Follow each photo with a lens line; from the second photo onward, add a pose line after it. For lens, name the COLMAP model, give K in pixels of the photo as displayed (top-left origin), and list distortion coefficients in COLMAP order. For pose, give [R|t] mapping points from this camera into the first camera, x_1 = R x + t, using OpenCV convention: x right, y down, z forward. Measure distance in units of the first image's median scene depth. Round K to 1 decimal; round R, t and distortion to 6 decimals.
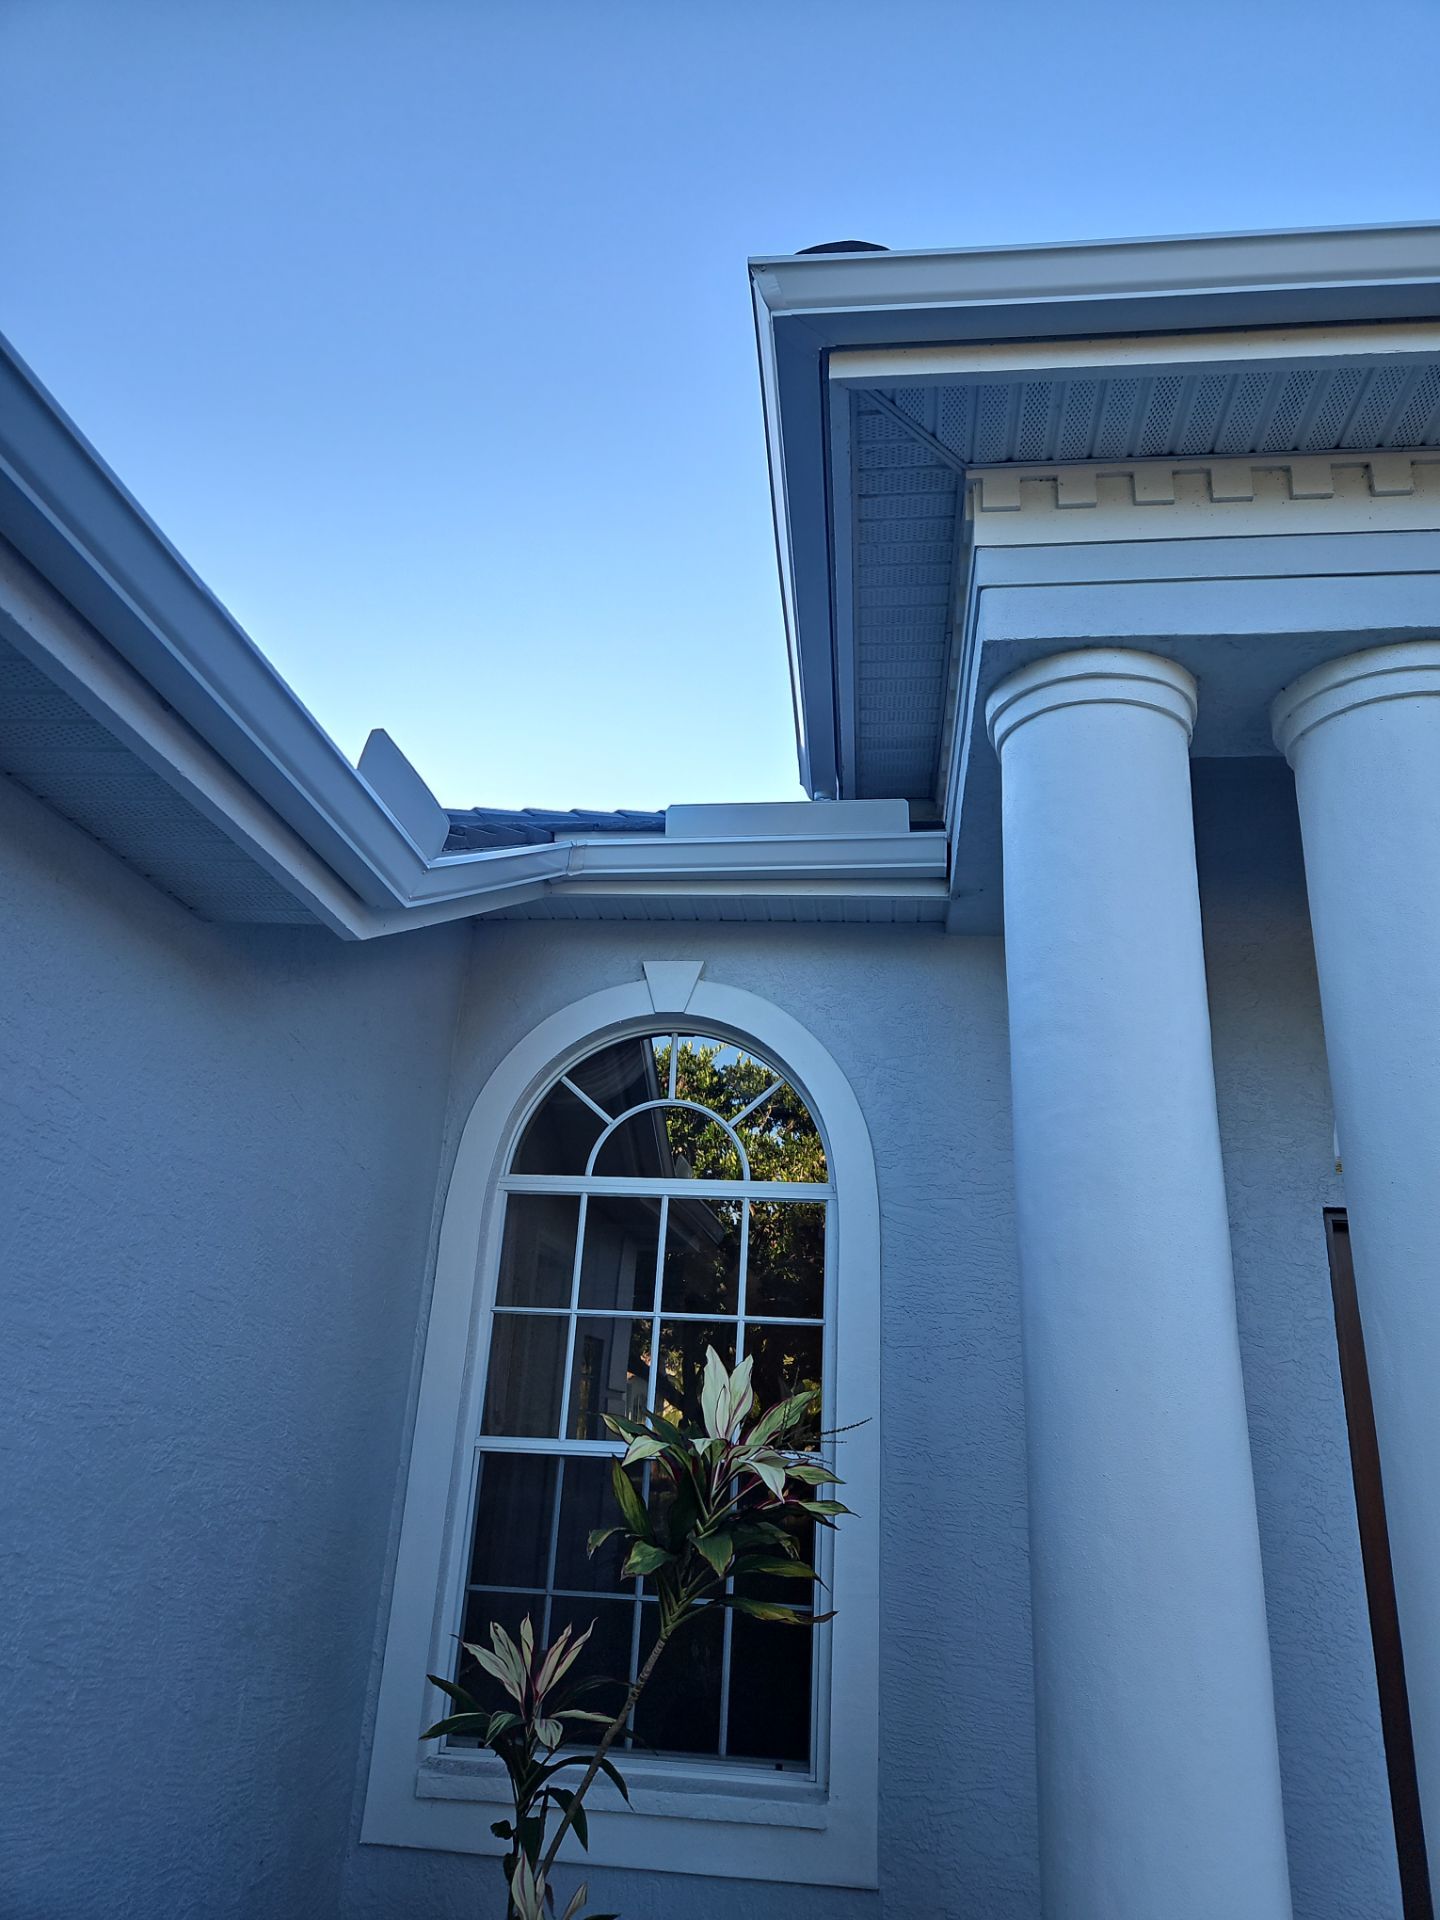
lens RADIAL K [[1267.1, 0, 738.6], [0, 1267.1, 935.8], [0, 0, 1]] dist [0.084851, -0.066562]
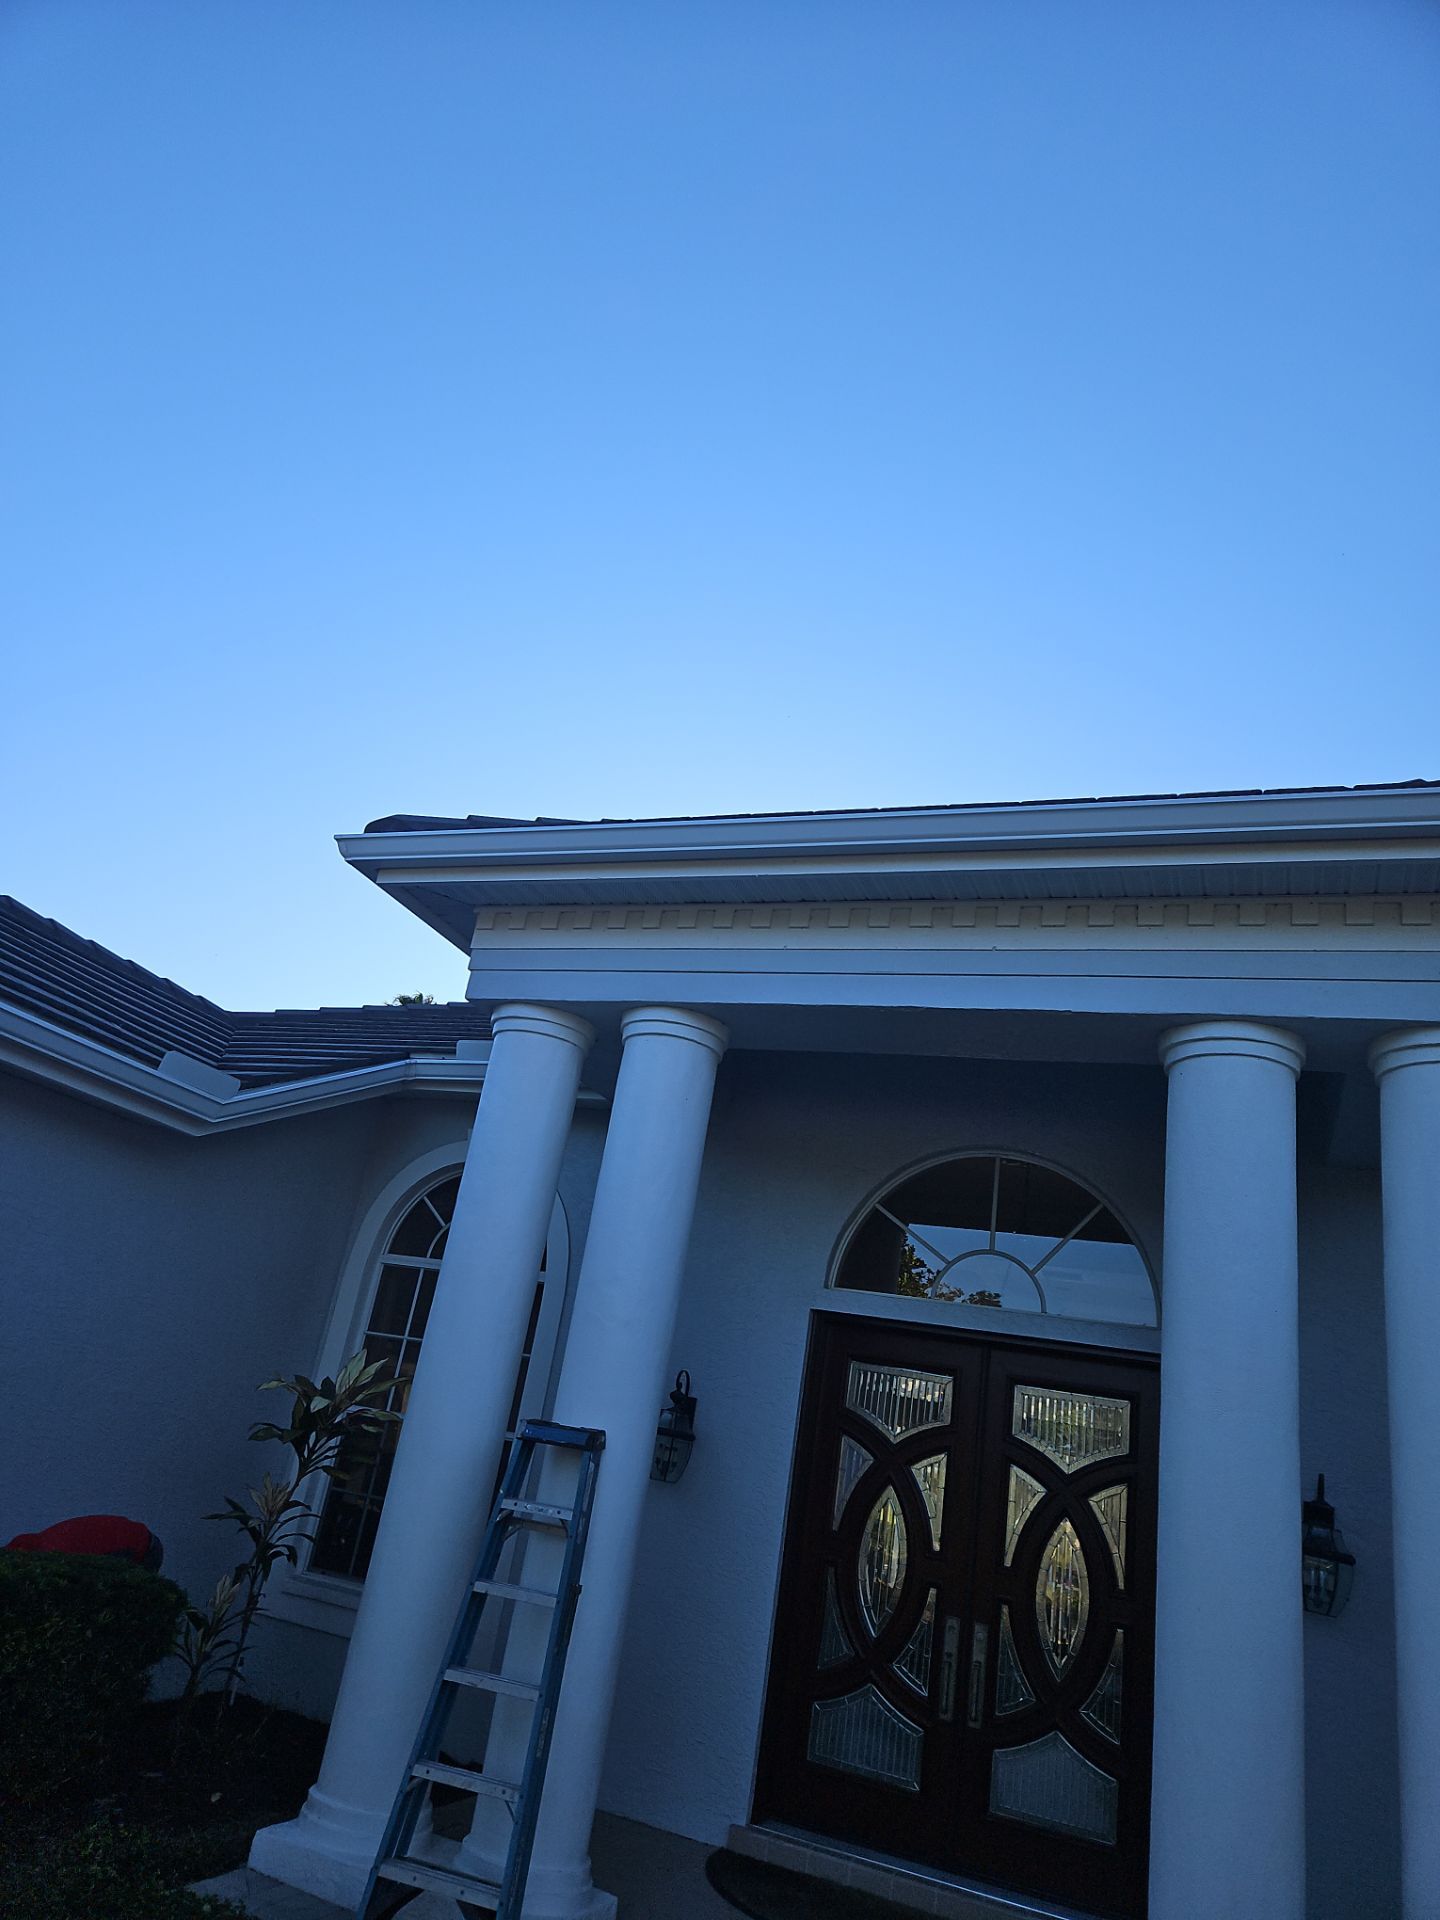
lens RADIAL K [[1250.5, 0, 696.4], [0, 1250.5, 962.6], [0, 0, 1]] dist [0.068798, -0.060457]
pose [[0.953538, 0.000349, -0.301274, 0.831151], [-0.014932, 0.998825, -0.046101, -0.147409], [0.300904, 0.048457, 0.952423, -0.561489]]
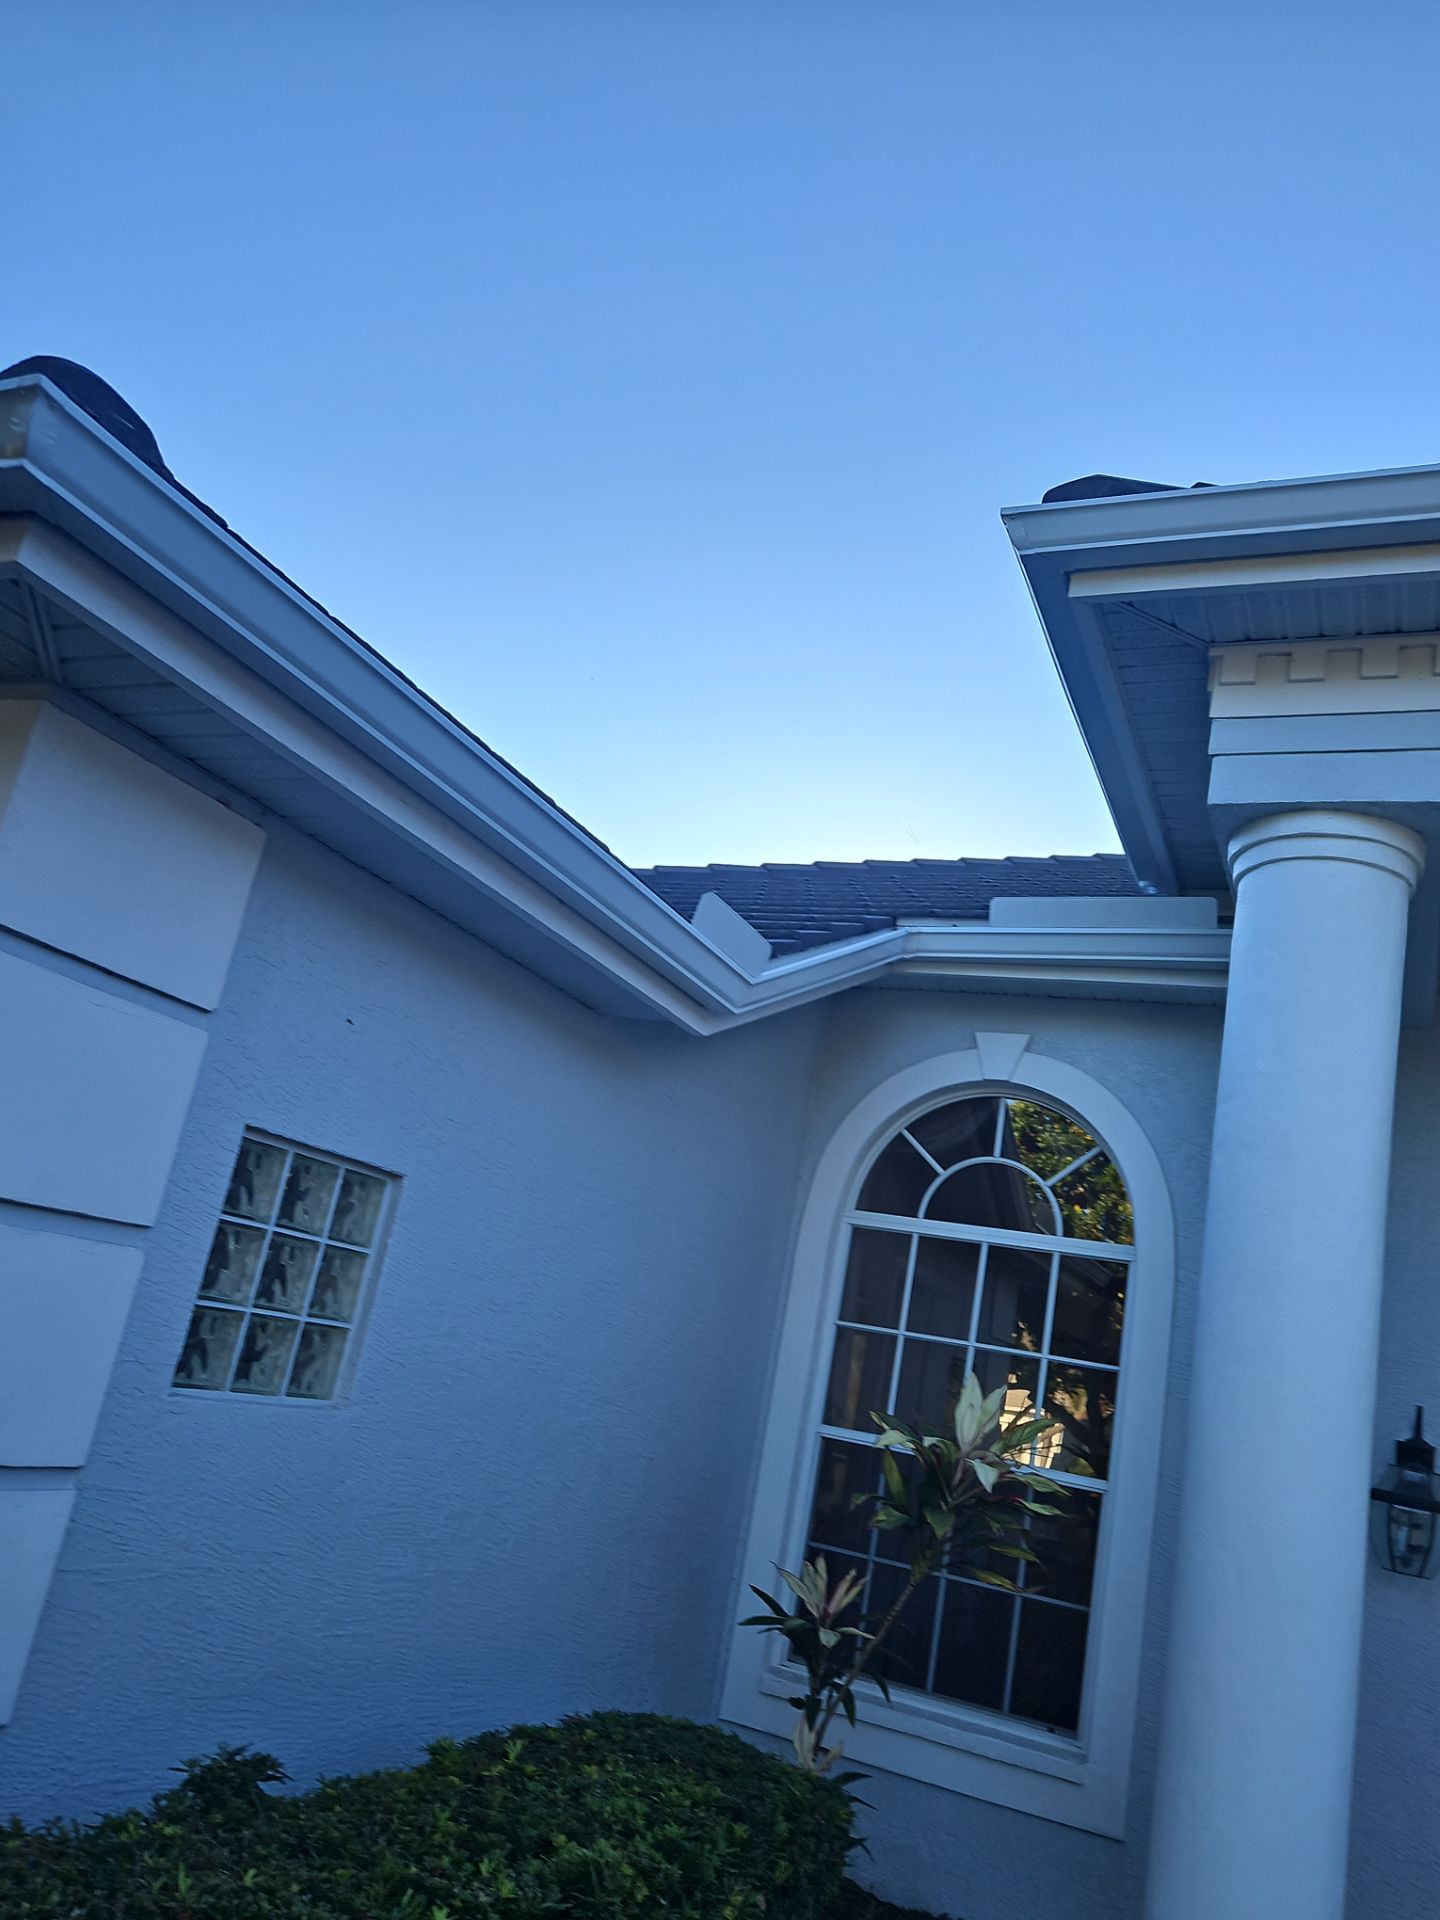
lens RADIAL K [[1384.4, 0, 746.8], [0, 1384.4, 1023.6], [0, 0, 1]] dist [0.073315, -0.057117]
pose [[0.943900, 0.040776, -0.327704, 0.157788], [-0.018132, 0.997250, 0.071858, -0.083542], [0.329733, -0.061885, 0.942044, -0.247380]]
